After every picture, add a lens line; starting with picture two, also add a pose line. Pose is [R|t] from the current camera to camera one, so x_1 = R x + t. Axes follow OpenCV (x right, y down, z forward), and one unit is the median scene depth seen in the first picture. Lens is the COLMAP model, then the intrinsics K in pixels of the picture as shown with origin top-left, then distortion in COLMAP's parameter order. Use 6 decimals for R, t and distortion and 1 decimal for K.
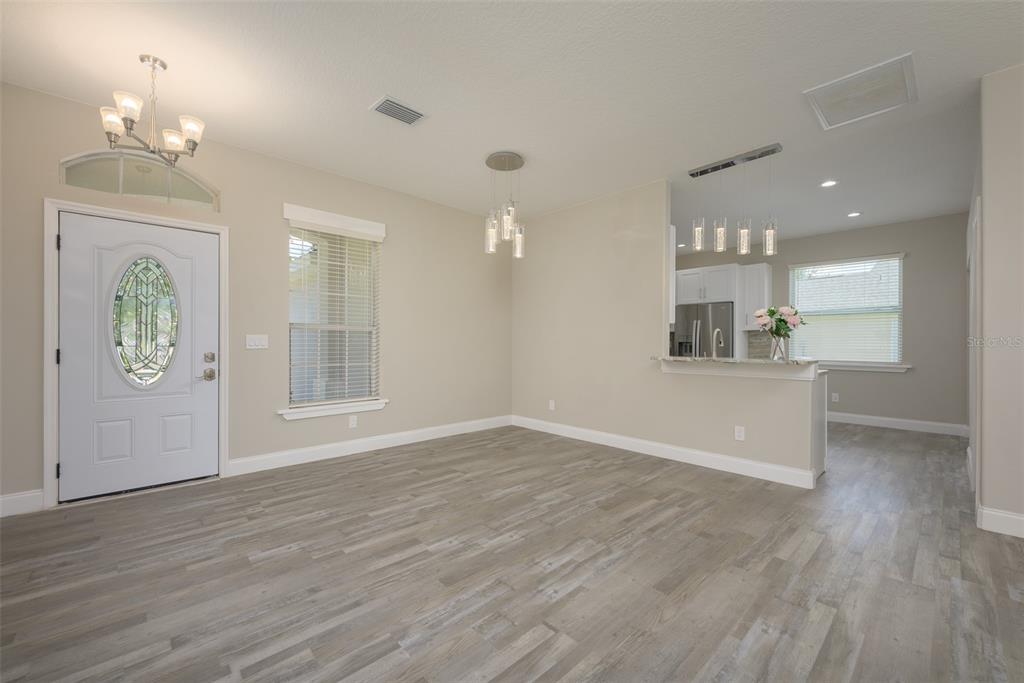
lens RADIAL K [[413.1, 0, 508.7], [0, 413.1, 340.7], [0, 0, 1]] dist [0.001431, 0.000197]
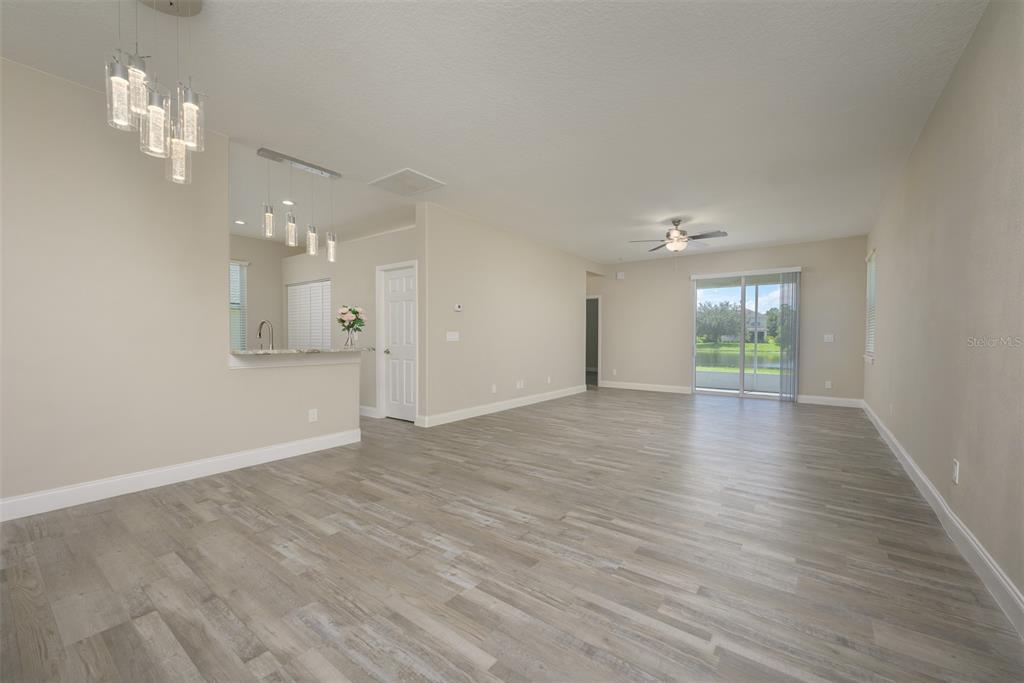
lens RADIAL K [[413.1, 0, 510.0], [0, 413.1, 349.0], [0, 0, 1]] dist [0.001431, 0.000197]
pose [[-0.186369, -0.031803, 0.981965, -0.904280], [-0.012013, 0.999475, 0.030090, 0.005229], [-0.982406, -0.006189, -0.186653, 0.978758]]
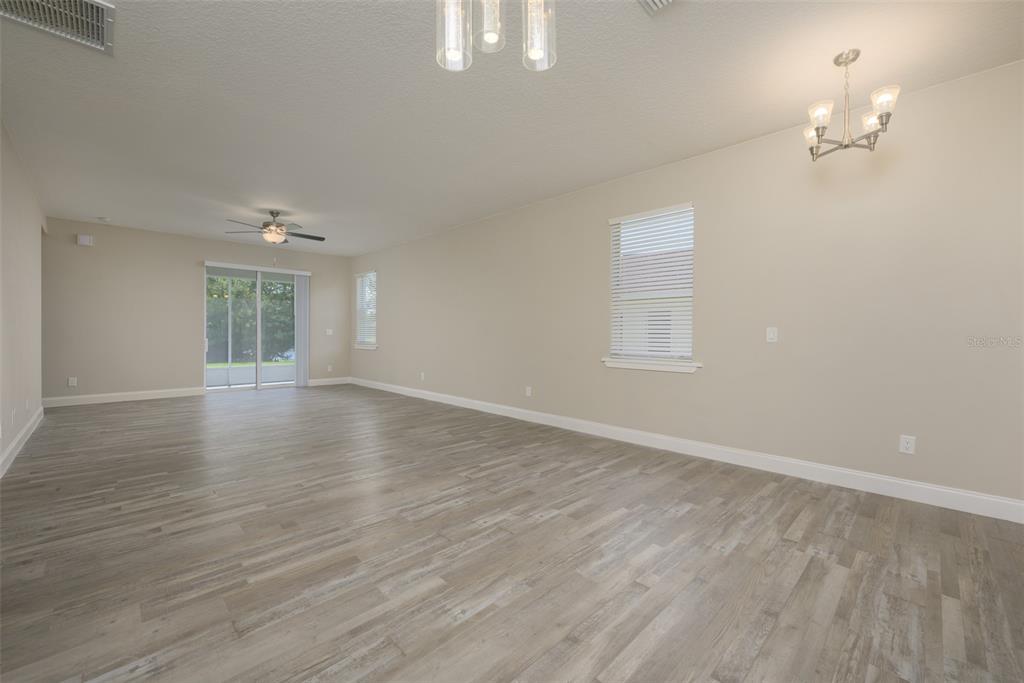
lens RADIAL K [[413.1, 0, 515.9], [0, 413.1, 339.2], [0, 0, 1]] dist [0.001431, 0.000197]
pose [[-0.998867, -0.009813, -0.046571, -0.017382], [-0.010108, 0.999930, 0.006101, 0.013832], [0.046508, 0.006565, -0.998896, 1.944506]]
